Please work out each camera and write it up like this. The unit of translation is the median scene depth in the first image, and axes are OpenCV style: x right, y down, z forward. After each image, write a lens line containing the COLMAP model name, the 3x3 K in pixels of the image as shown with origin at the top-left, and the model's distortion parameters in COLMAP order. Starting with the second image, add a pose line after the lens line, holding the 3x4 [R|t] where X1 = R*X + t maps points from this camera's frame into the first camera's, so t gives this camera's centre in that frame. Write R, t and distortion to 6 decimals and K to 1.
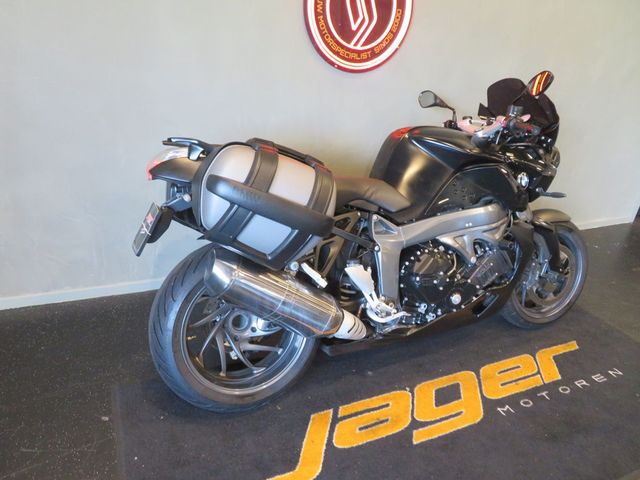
lens RADIAL K [[452.2, 0, 319.9], [0, 452.2, 249.2], [0, 0, 1]] dist [-0.010115, 0.008732]
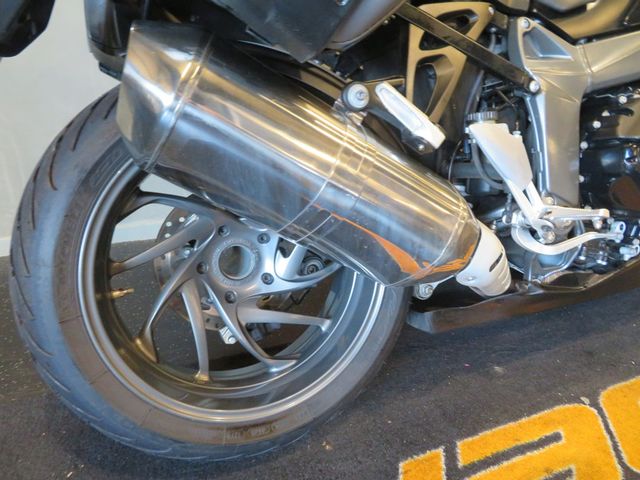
lens RADIAL K [[452.2, 0, 317.4], [0, 452.2, 243.5], [0, 0, 1]] dist [-0.010115, 0.008732]
pose [[0.996515, -0.038699, -0.073889, -0.059062], [0.037641, 0.999169, -0.015654, 0.148671], [0.074434, 0.012818, 0.997144, 0.532031]]
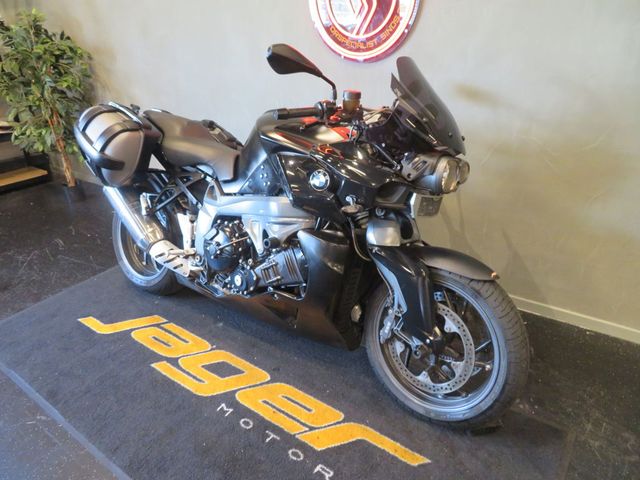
lens RADIAL K [[452.2, 0, 315.2], [0, 452.2, 245.0], [0, 0, 1]] dist [-0.010115, 0.008732]
pose [[0.474715, 0.284619, -0.832849, 1.260853], [-0.313857, 0.938802, 0.141933, -0.167580], [0.822277, 0.194018, 0.534993, 0.622944]]
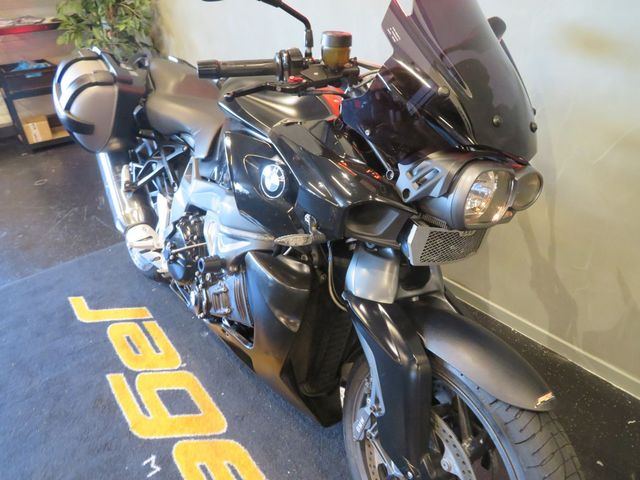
lens RADIAL K [[452.2, 0, 315.8], [0, 452.2, 243.1], [0, 0, 1]] dist [-0.010115, 0.008732]
pose [[0.207278, 0.403610, -0.891142, 1.020762], [-0.363436, 0.877502, 0.312898, -0.289476], [0.908268, 0.259017, 0.328573, 0.967822]]
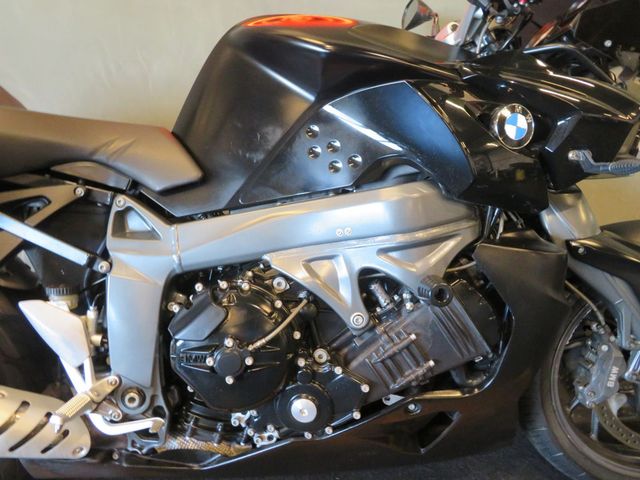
lens RADIAL K [[452.2, 0, 322.9], [0, 452.2, 245.5], [0, 0, 1]] dist [-0.010115, 0.008732]
pose [[0.923315, 0.063328, -0.378785, 0.489932], [-0.090712, 0.994364, -0.054870, -0.018350], [0.373176, 0.085022, 0.923857, 0.647188]]
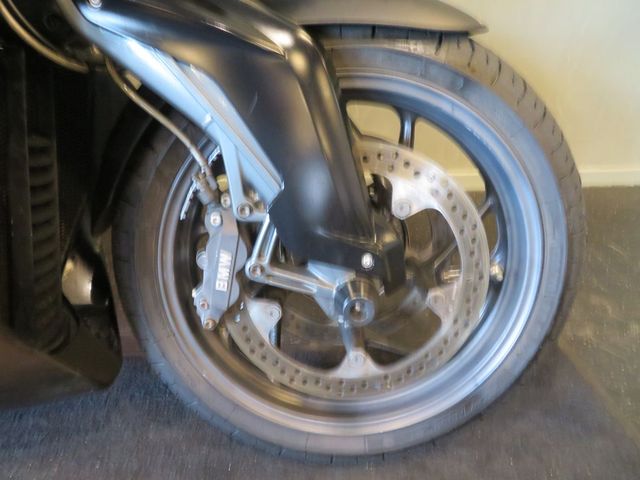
lens RADIAL K [[452.2, 0, 322.2], [0, 452.2, 242.7], [0, 0, 1]] dist [-0.010115, 0.008732]
pose [[0.945756, 0.112180, -0.304897, 0.754478], [-0.091858, 0.992533, 0.080247, 0.028093], [0.311623, -0.047887, 0.948999, 1.022000]]
